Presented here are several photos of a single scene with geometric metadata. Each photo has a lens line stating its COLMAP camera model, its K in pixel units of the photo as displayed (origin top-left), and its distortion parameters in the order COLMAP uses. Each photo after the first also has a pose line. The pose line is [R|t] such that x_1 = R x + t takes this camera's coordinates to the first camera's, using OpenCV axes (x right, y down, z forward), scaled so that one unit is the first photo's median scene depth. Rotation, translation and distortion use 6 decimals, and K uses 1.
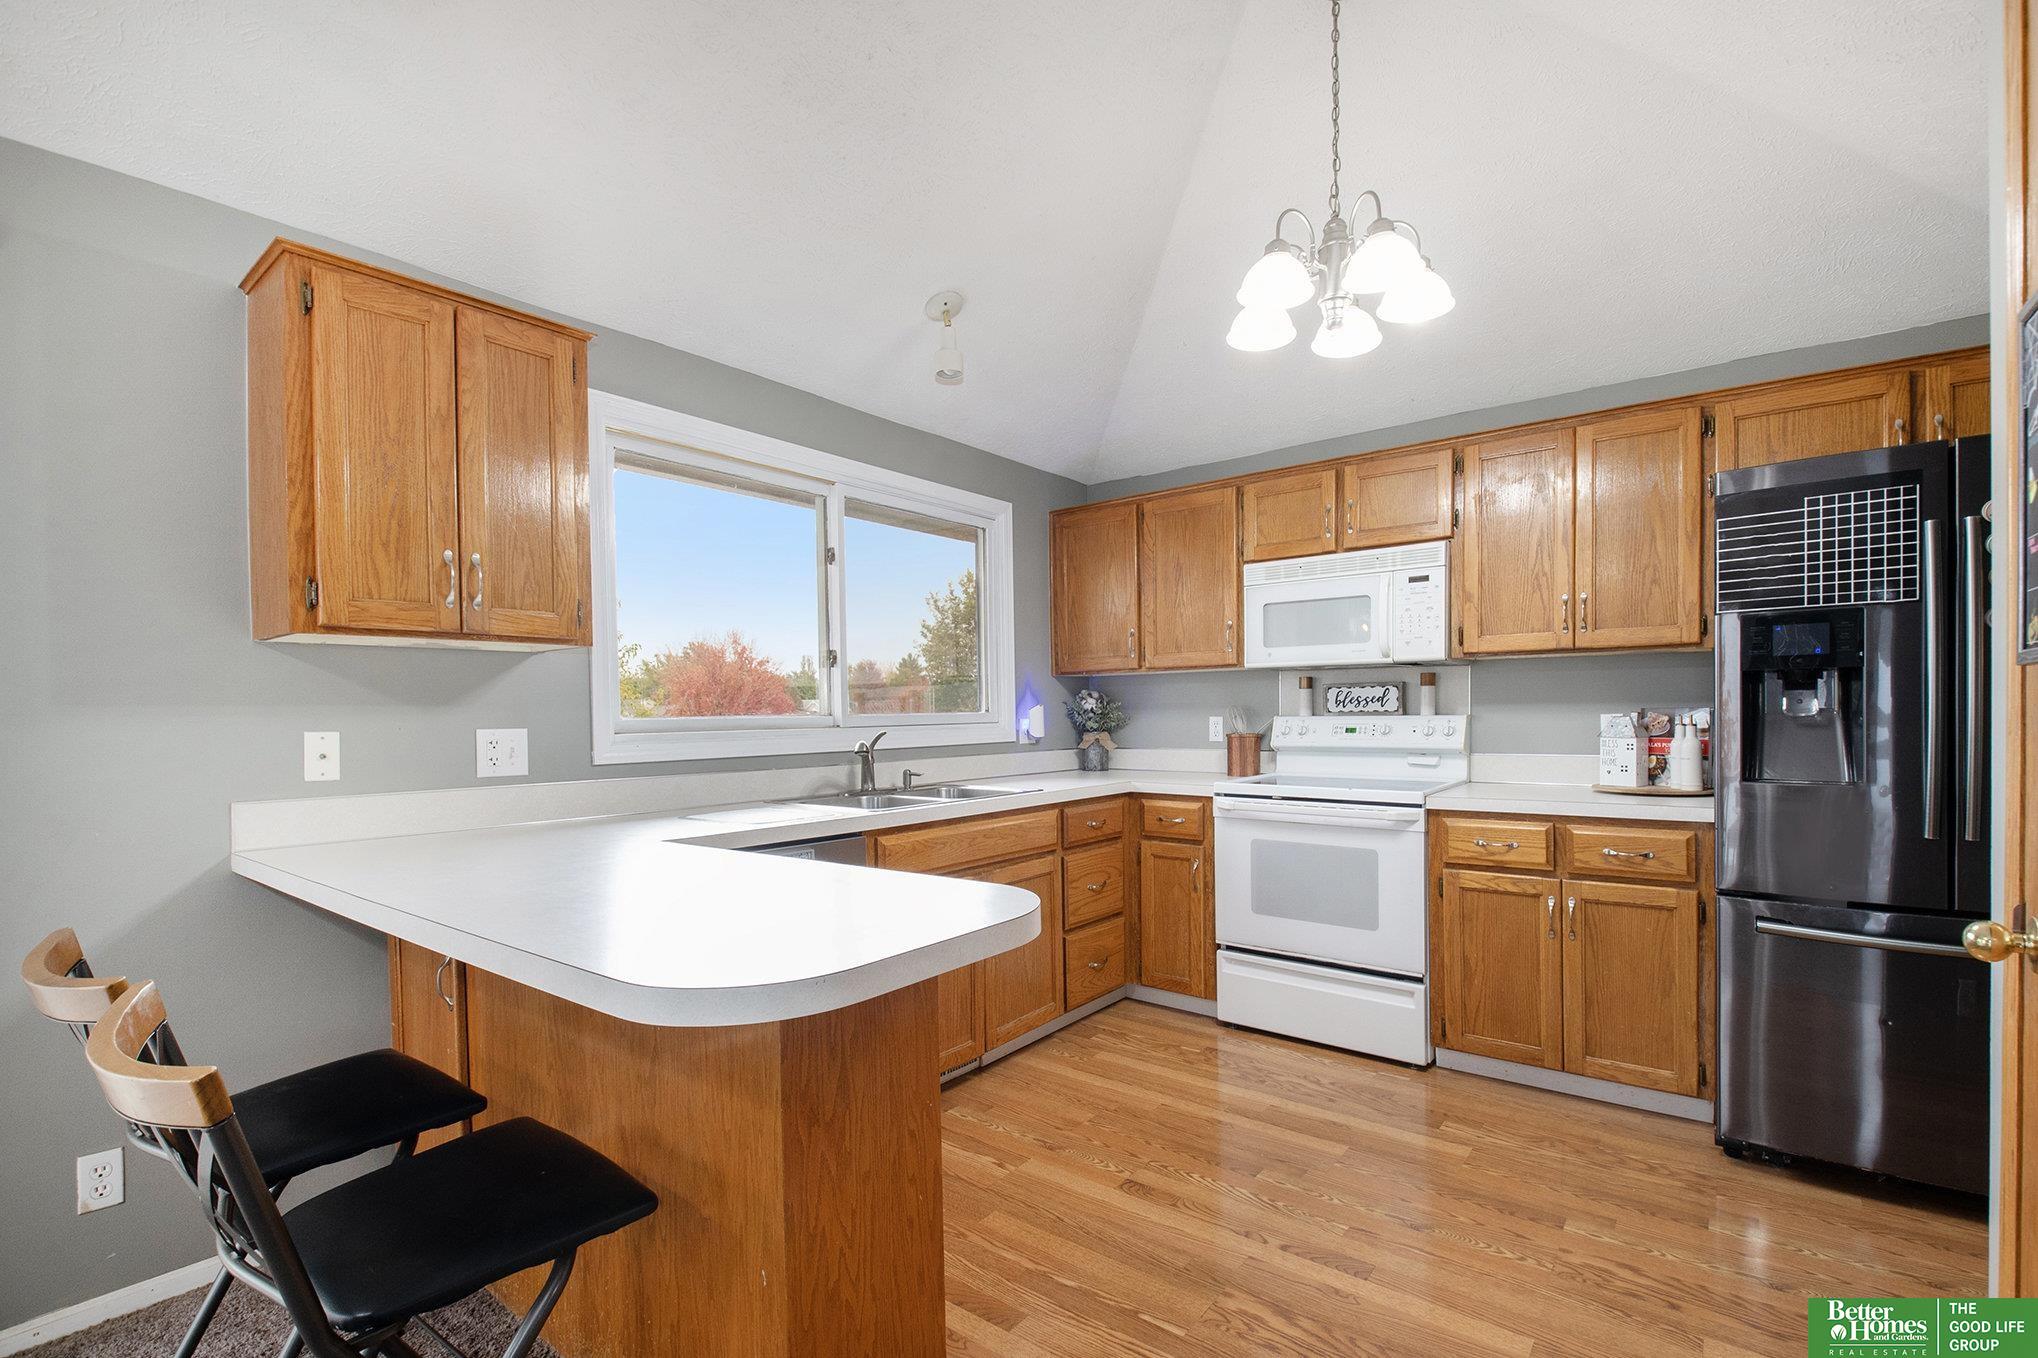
lens RADIAL K [[909.4, 0, 1033.8], [0, 909.4, 725.1], [0, 0, 1]] dist [0.003588, -0.017107]
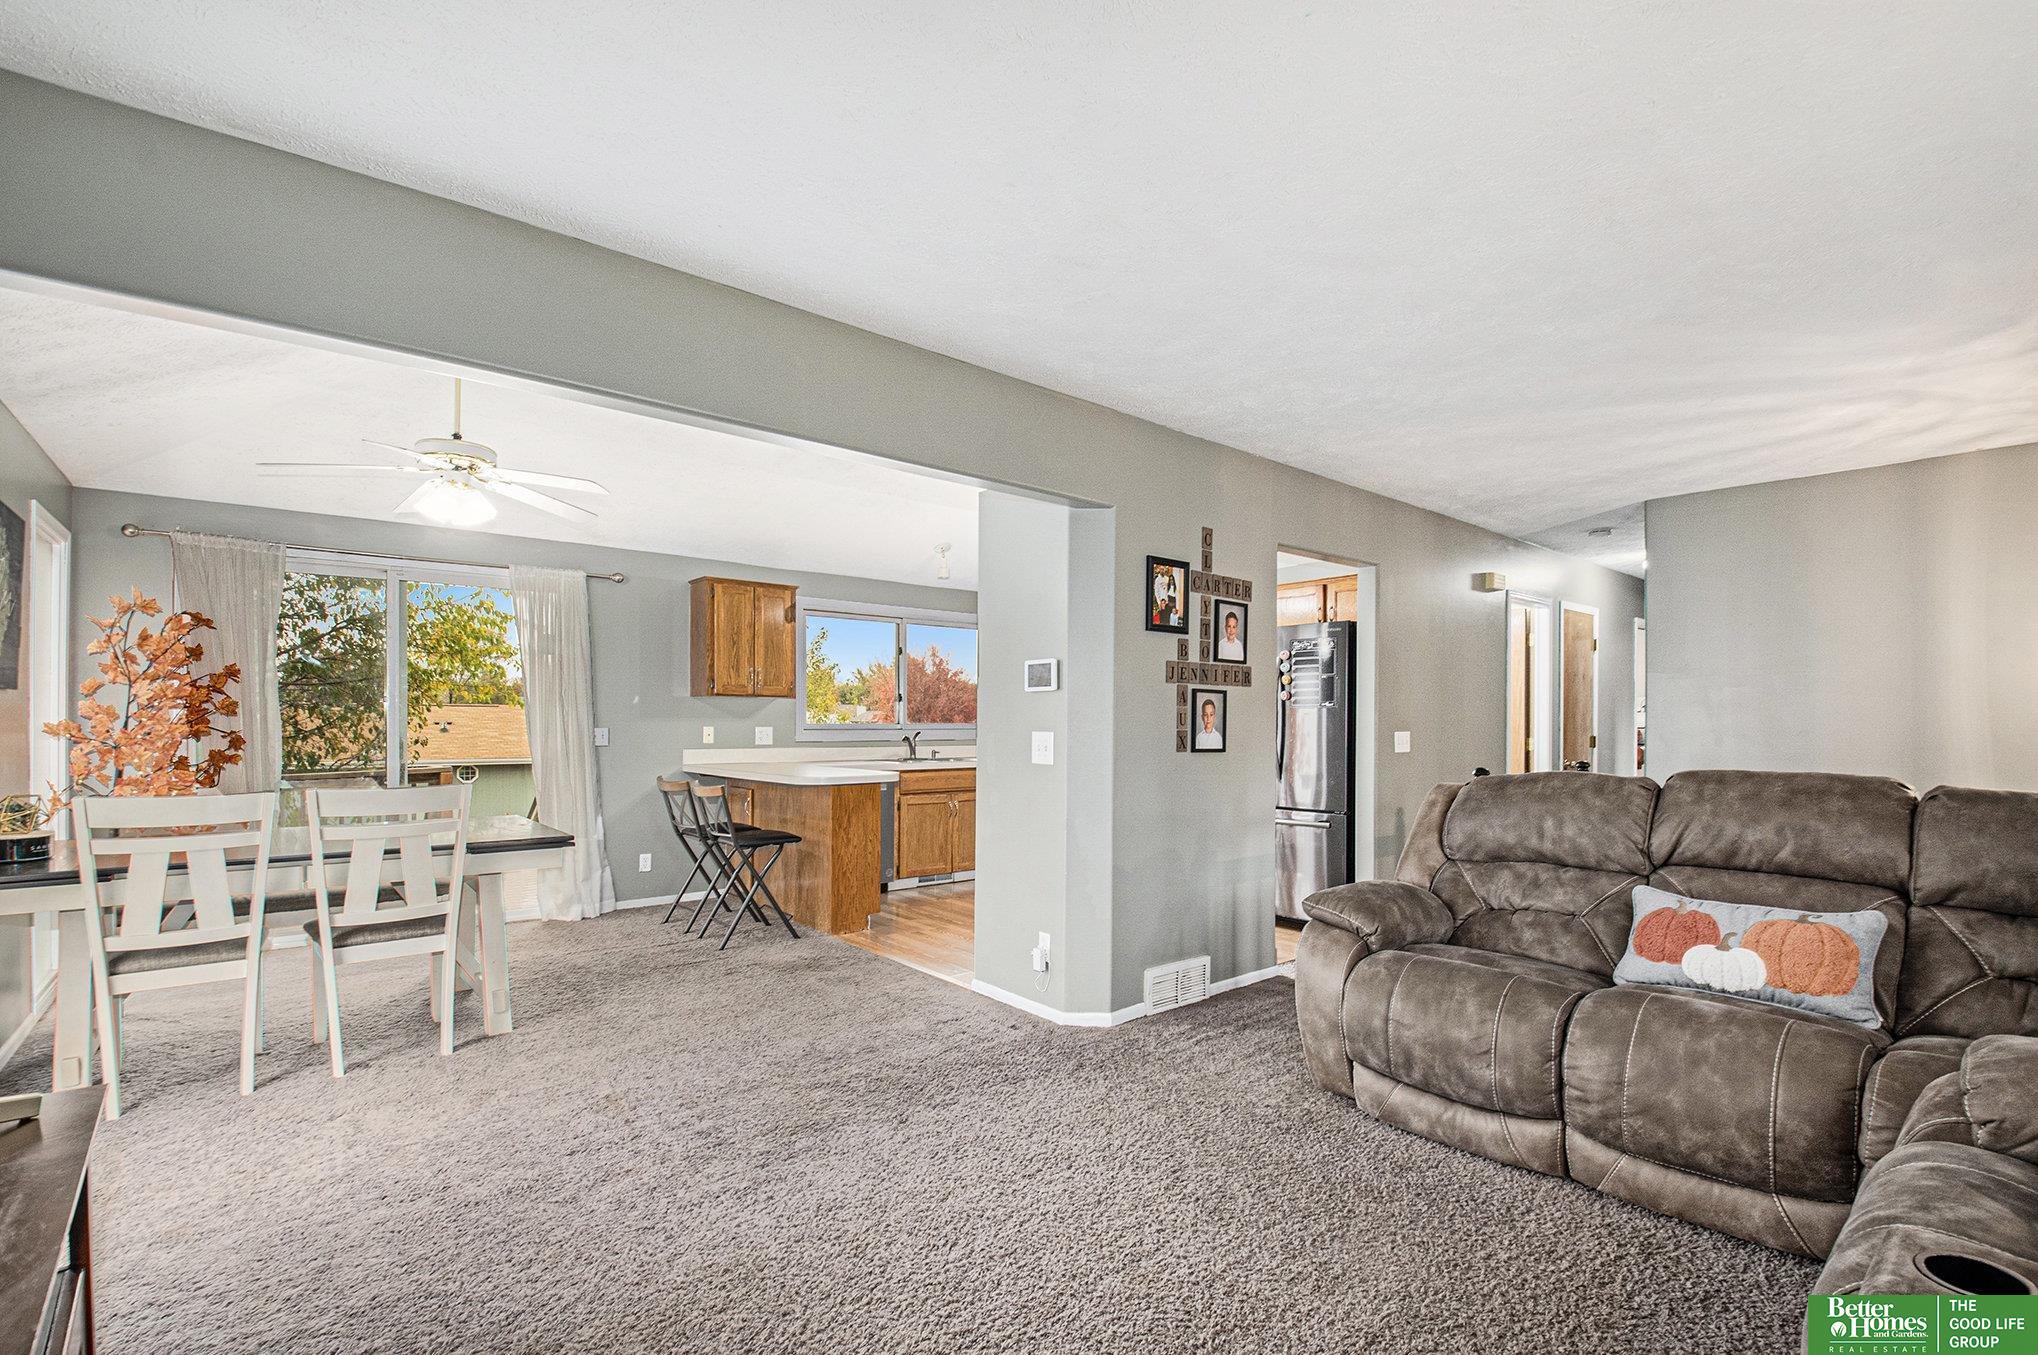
lens RADIAL K [[909.4, 0, 1033.8], [0, 909.4, 723.6], [0, 0, 1]] dist [0.003588, -0.017107]
pose [[0.977106, 0.017698, -0.212015, 0.581897], [-0.020308, 0.999742, -0.010141, 0.003910], [0.211780, 0.014215, 0.977214, -1.109725]]
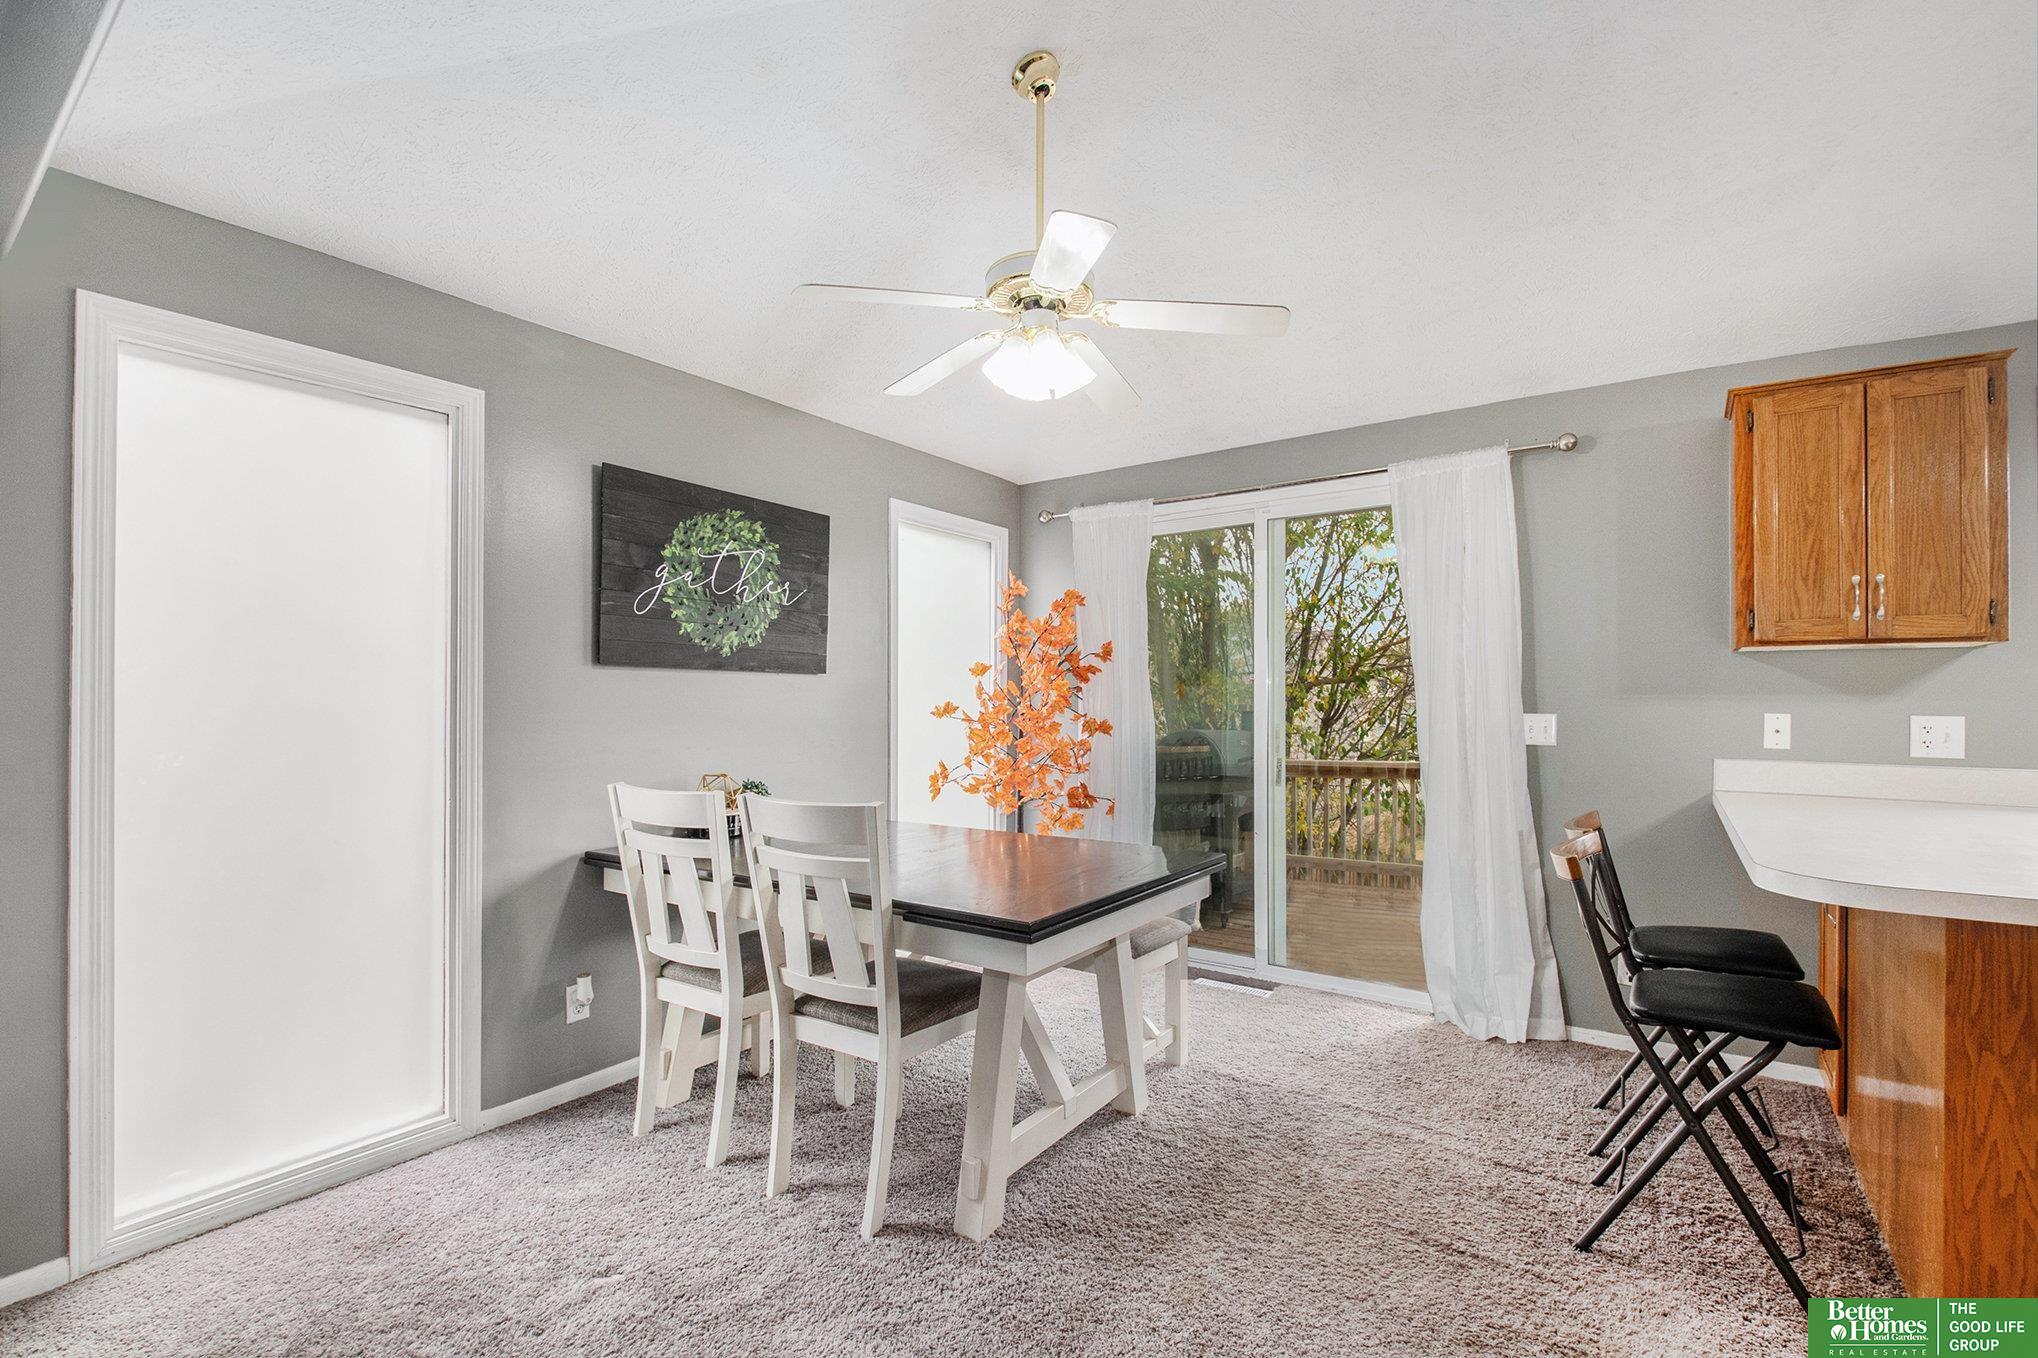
lens RADIAL K [[907.1, 0, 1039.2], [0, 907.1, 703.3], [0, 0, 1]] dist [-0.033373, 0.000005]
pose [[0.044710, 0.017765, -0.998842, 0.347886], [-0.019389, 0.999669, 0.016912, -0.006624], [0.998812, 0.018610, 0.045039, -0.130685]]
